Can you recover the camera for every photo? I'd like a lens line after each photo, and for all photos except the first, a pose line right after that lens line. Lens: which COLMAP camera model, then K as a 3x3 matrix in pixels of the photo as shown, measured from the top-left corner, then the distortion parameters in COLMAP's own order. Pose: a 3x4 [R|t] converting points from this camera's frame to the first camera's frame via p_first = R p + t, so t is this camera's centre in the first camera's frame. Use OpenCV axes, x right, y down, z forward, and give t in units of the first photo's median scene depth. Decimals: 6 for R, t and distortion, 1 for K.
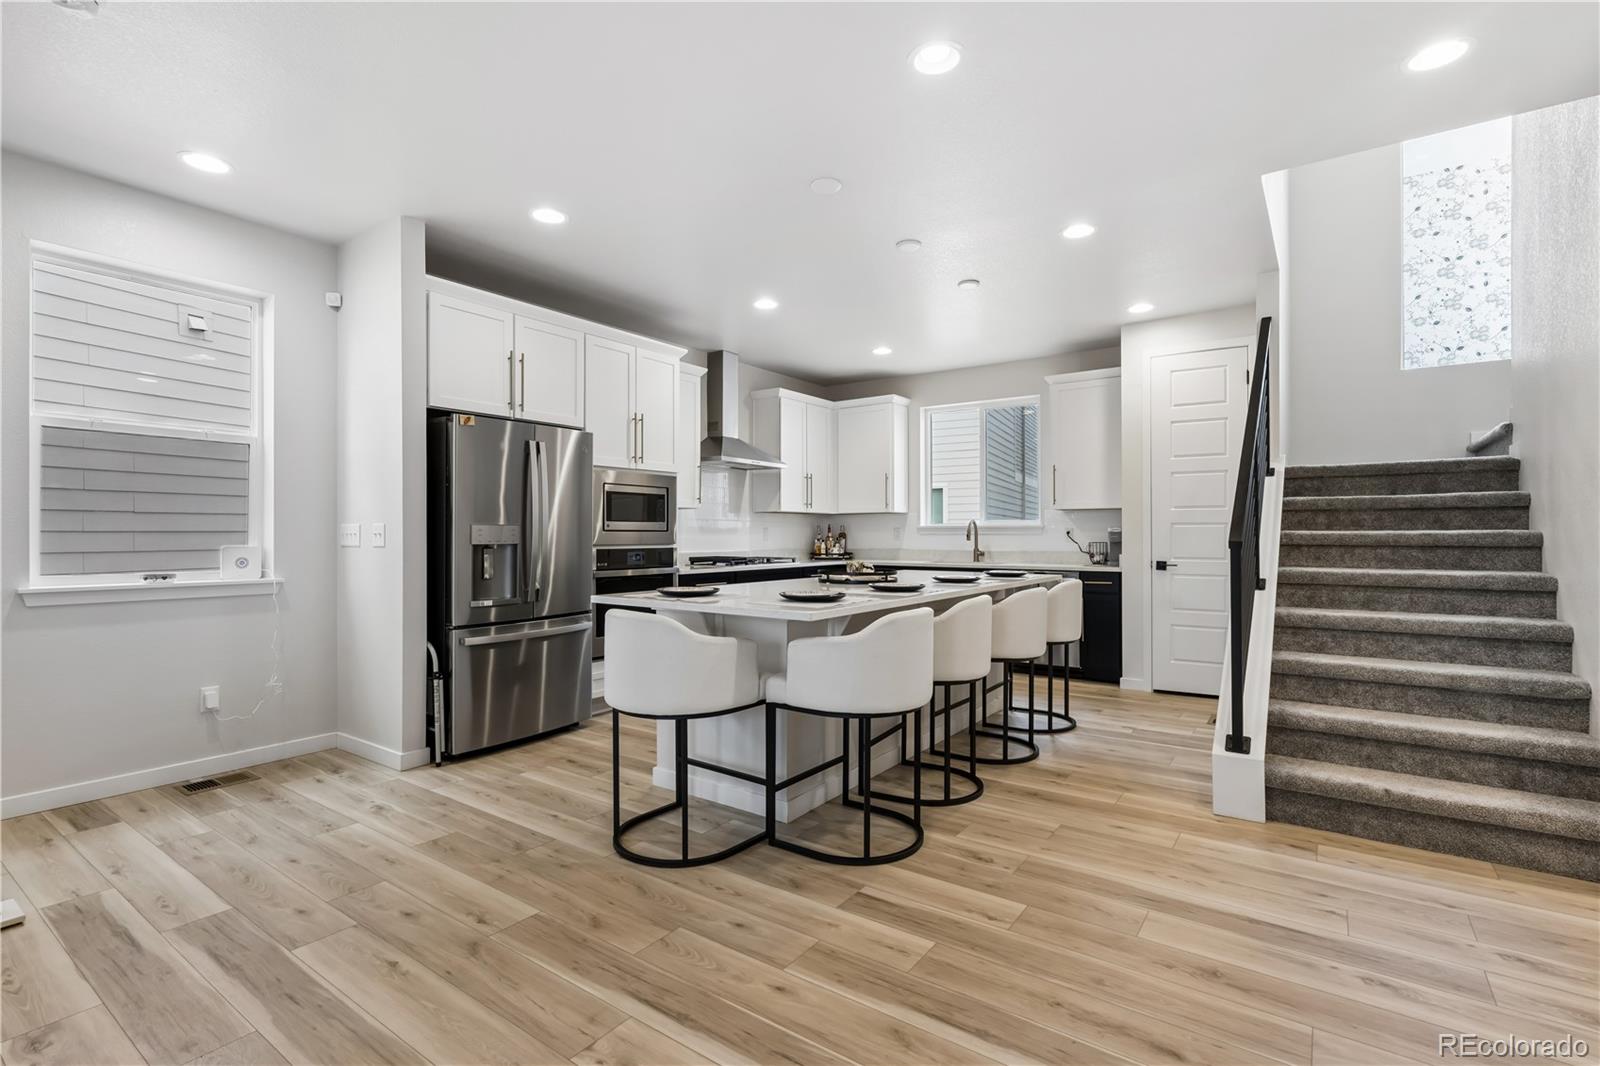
lens RADIAL K [[749.0, 0, 800.2], [0, 749.0, 535.4], [0, 0, 1]] dist [0.000320, -0.000008]
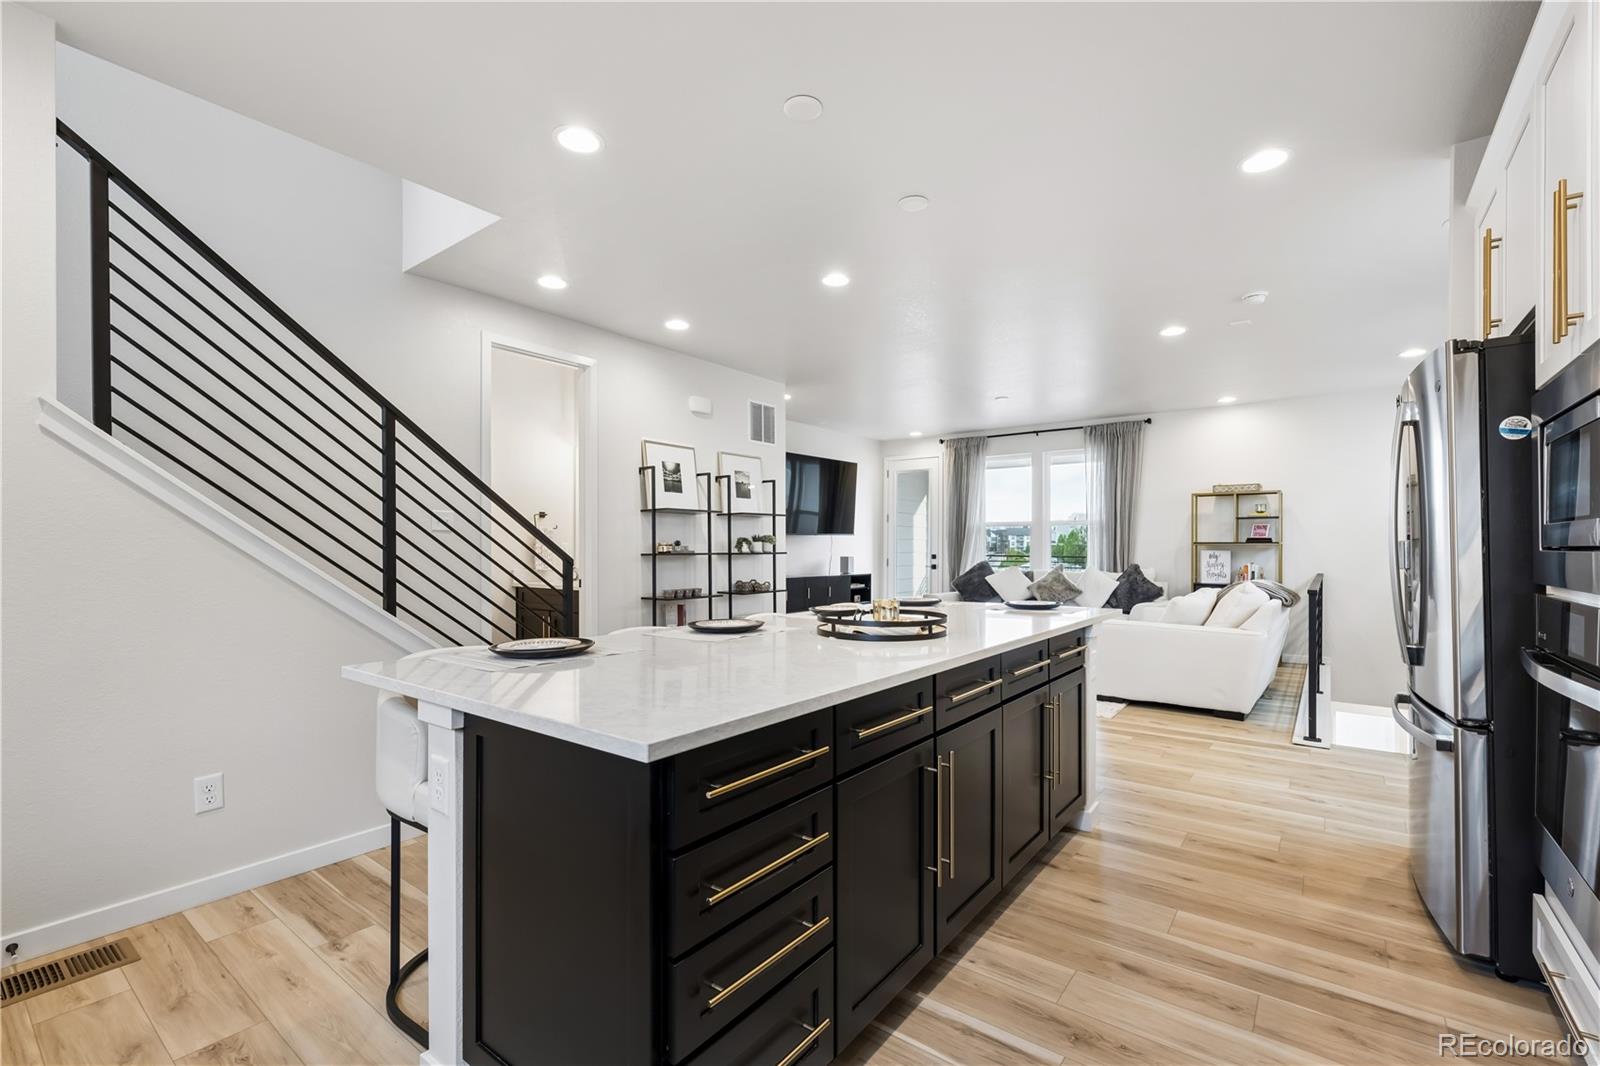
lens RADIAL K [[696.3, 0, 800.1], [0, 696.3, 543.4], [0, 0, 1]] dist [-0.000929, 0.000029]
pose [[-0.999346, -0.000921, 0.036155, 0.167074], [-0.001106, 0.999986, -0.005089, -0.012405], [-0.036150, -0.005125, -0.999333, 2.096201]]
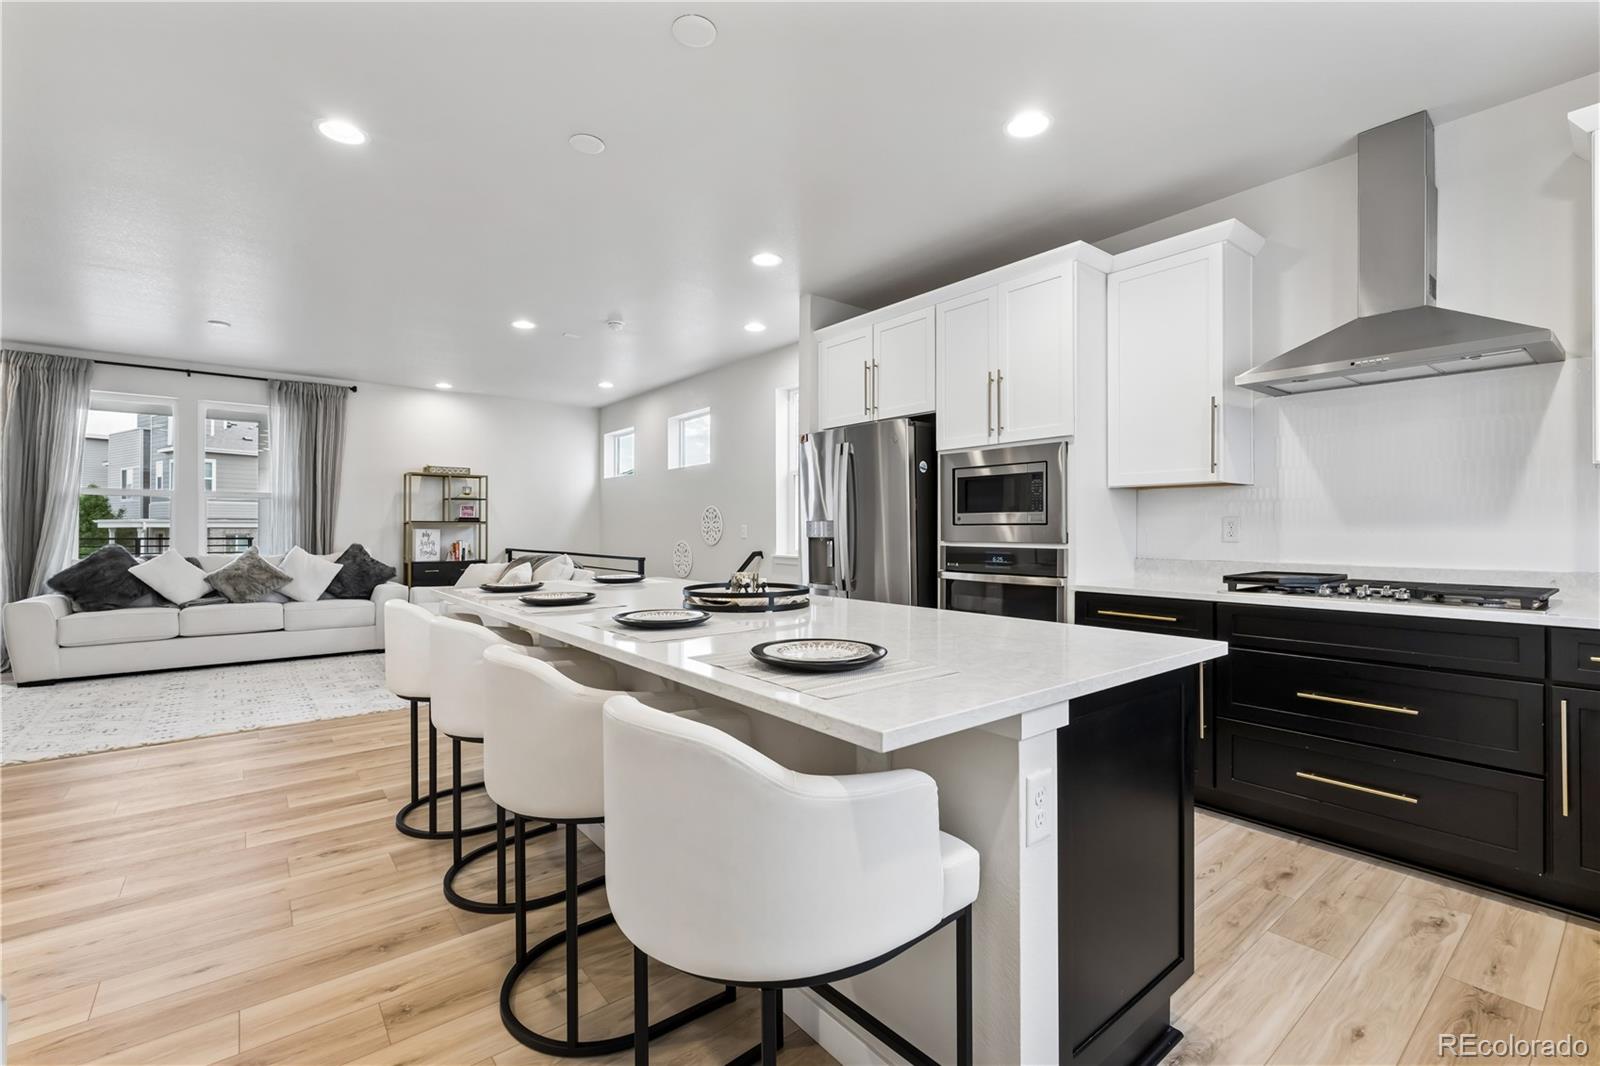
lens RADIAL K [[696.3, 0, 800.9], [0, 696.3, 523.1], [0, 0, 1]] dist [-0.000929, 0.000029]
pose [[-0.274407, -0.008032, -0.961580, 0.834014], [-0.000047, 0.999965, -0.008339, -0.002703], [0.961614, -0.002243, -0.274398, 1.596746]]
